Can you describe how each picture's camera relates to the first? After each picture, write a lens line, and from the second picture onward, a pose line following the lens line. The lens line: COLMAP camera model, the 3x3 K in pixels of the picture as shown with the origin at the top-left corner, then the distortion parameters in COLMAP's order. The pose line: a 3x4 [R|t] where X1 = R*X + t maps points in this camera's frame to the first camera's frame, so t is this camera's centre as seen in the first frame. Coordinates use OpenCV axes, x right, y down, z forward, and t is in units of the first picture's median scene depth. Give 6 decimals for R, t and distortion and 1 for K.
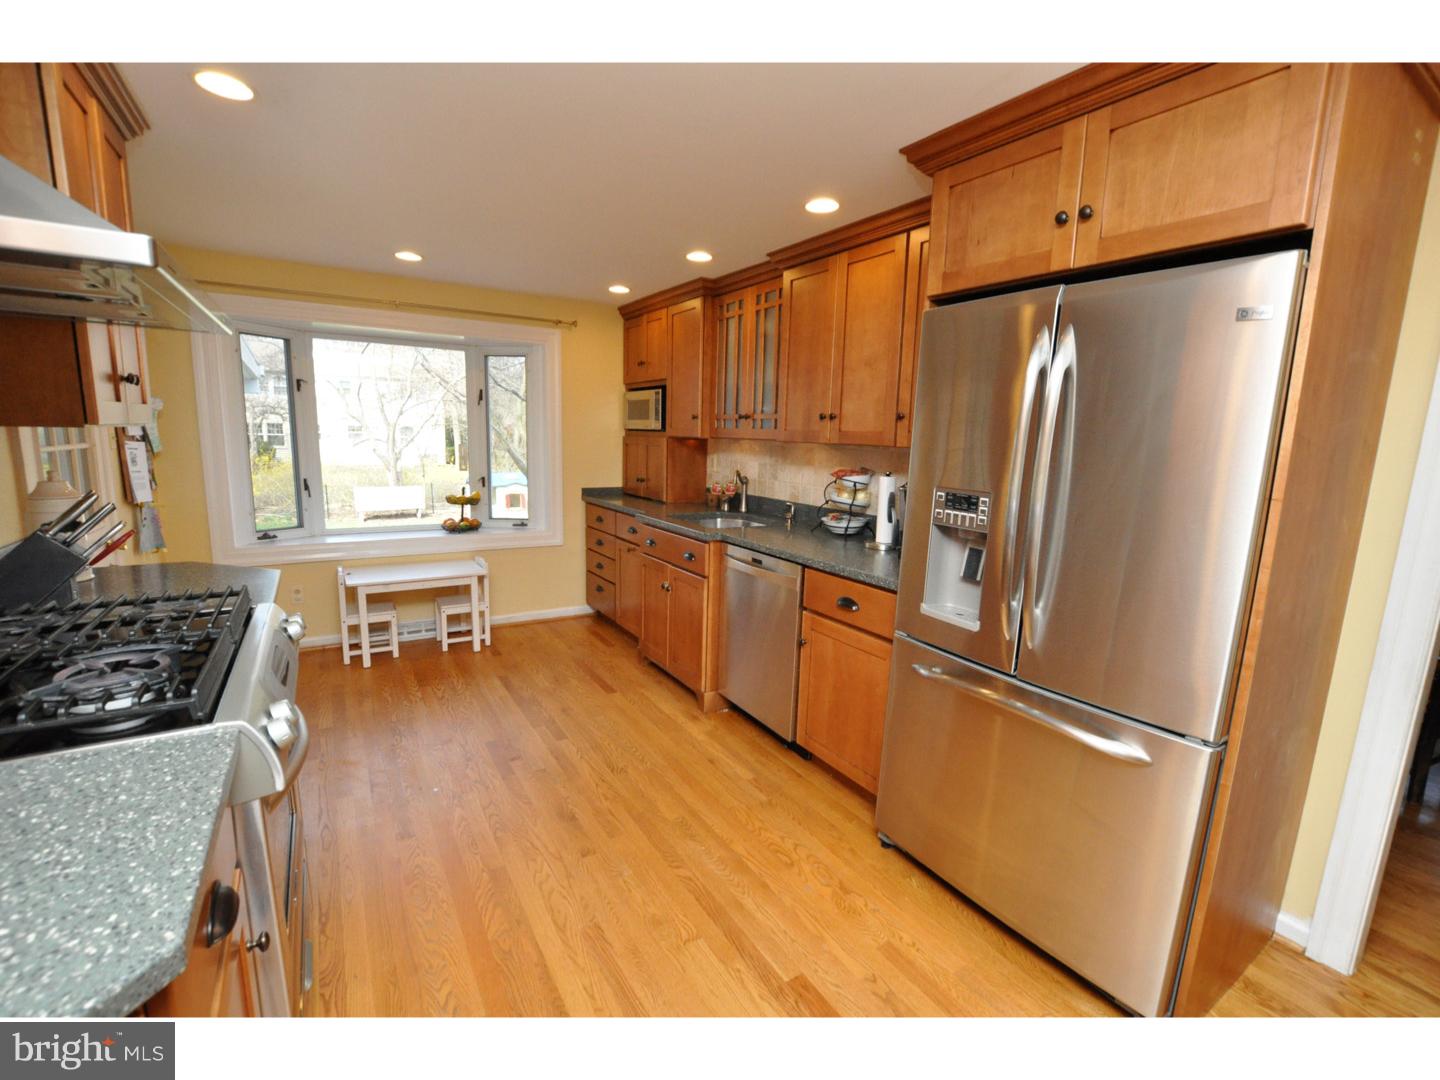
lens RADIAL K [[645.2, 0, 728.0], [0, 645.2, 540.8], [0, 0, 1]] dist [-0.013258, 0.000992]
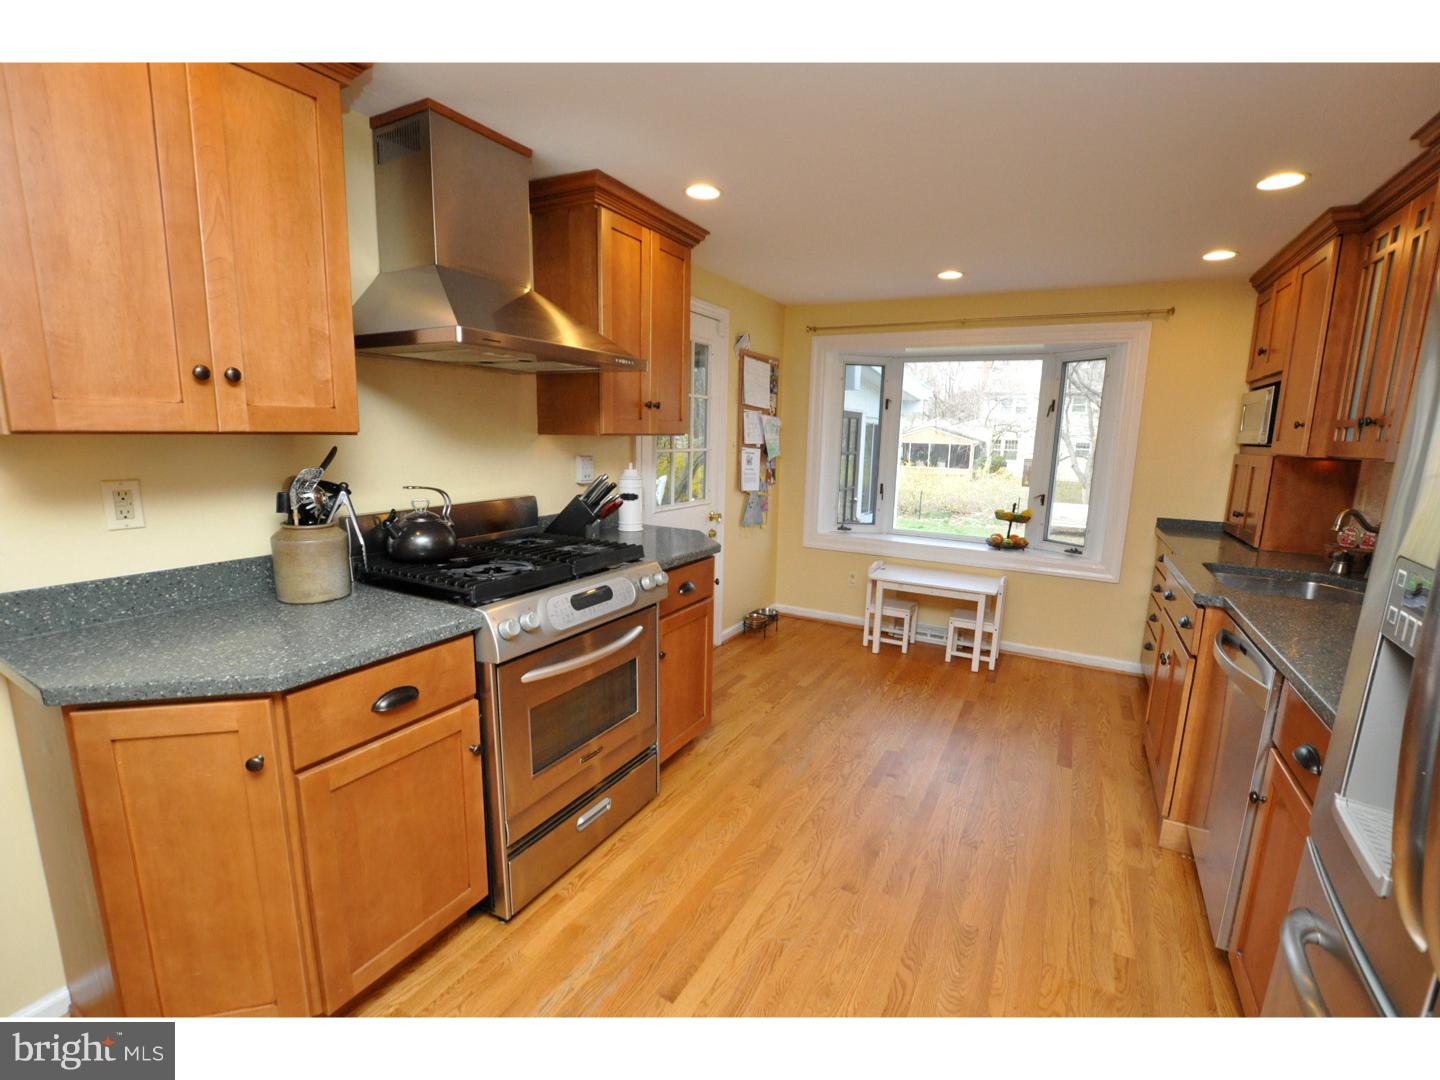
lens RADIAL K [[645.2, 0, 724.5], [0, 645.2, 541.1], [0, 0, 1]] dist [-0.004689, 0.000165]
pose [[0.489122, 0.133512, -0.861936, 0.235389], [-0.156345, 0.985630, 0.063951, -0.024261], [0.858088, 0.103479, 0.502968, 0.173397]]
